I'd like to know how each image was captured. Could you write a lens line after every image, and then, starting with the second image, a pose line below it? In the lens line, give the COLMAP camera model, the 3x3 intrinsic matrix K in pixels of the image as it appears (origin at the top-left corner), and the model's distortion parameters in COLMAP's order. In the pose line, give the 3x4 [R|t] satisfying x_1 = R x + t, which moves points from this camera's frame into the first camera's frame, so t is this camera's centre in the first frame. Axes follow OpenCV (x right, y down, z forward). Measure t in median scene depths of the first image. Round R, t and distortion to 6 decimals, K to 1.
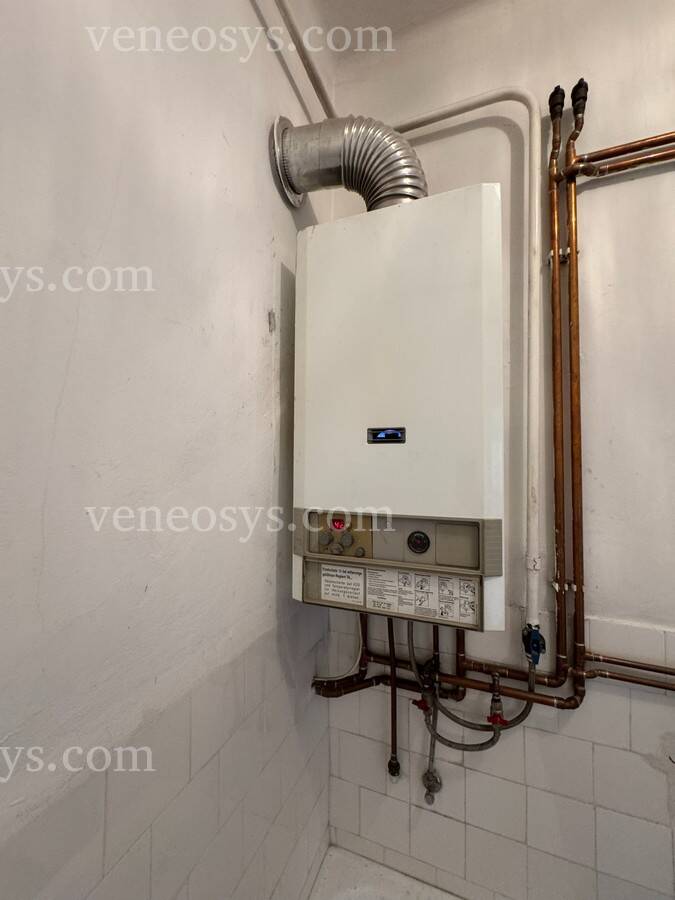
lens RADIAL K [[358.6, 0, 337.4], [0, 358.6, 450.3], [0, 0, 1]] dist [-0.004093, -0.000071]
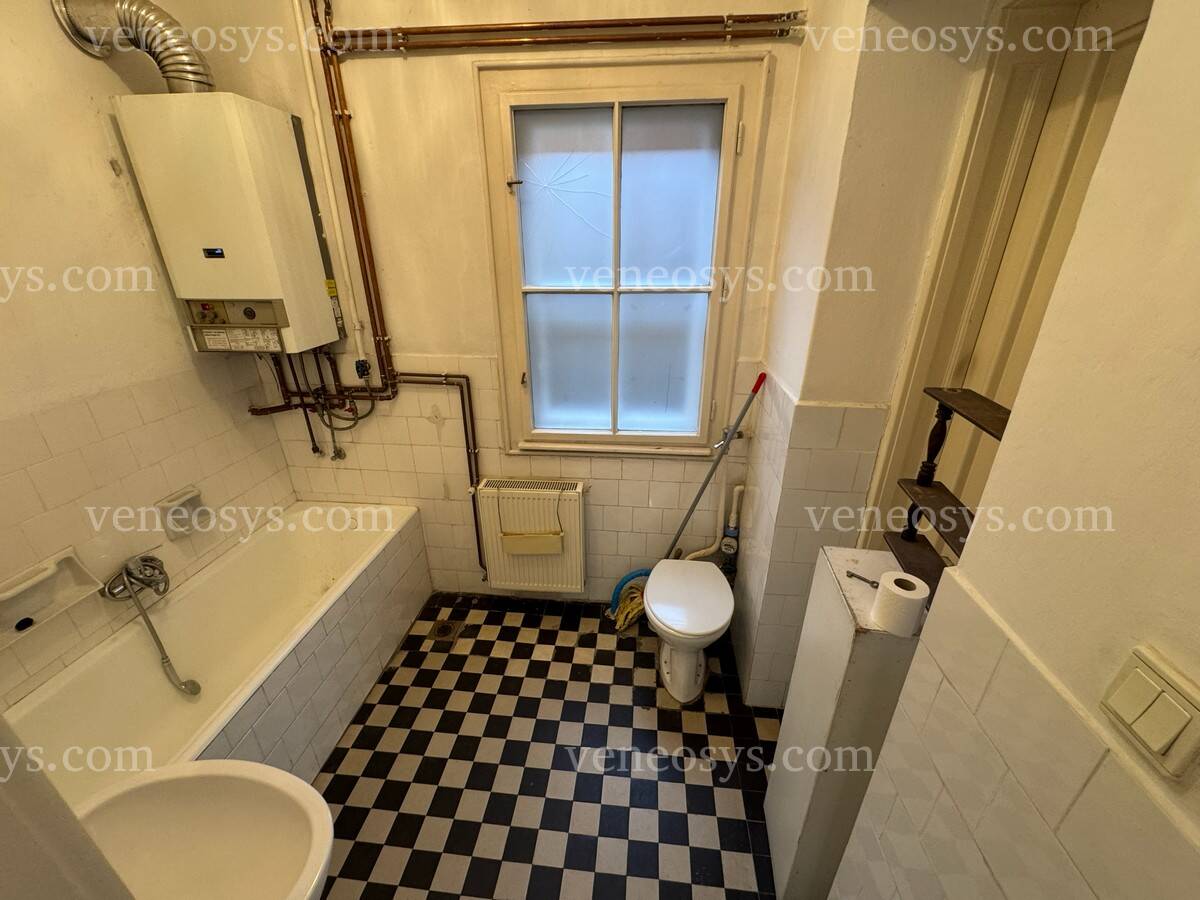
lens RADIAL K [[478.2, 0, 602.3], [0, 478.2, 449.4], [0, 0, 1]] dist [-0.004093, -0.000071]
pose [[0.961498, -0.115596, 0.249317, 1.081621], [-0.002479, 0.903544, 0.428488, -0.150858], [-0.274800, -0.412608, 0.868469, -1.669185]]
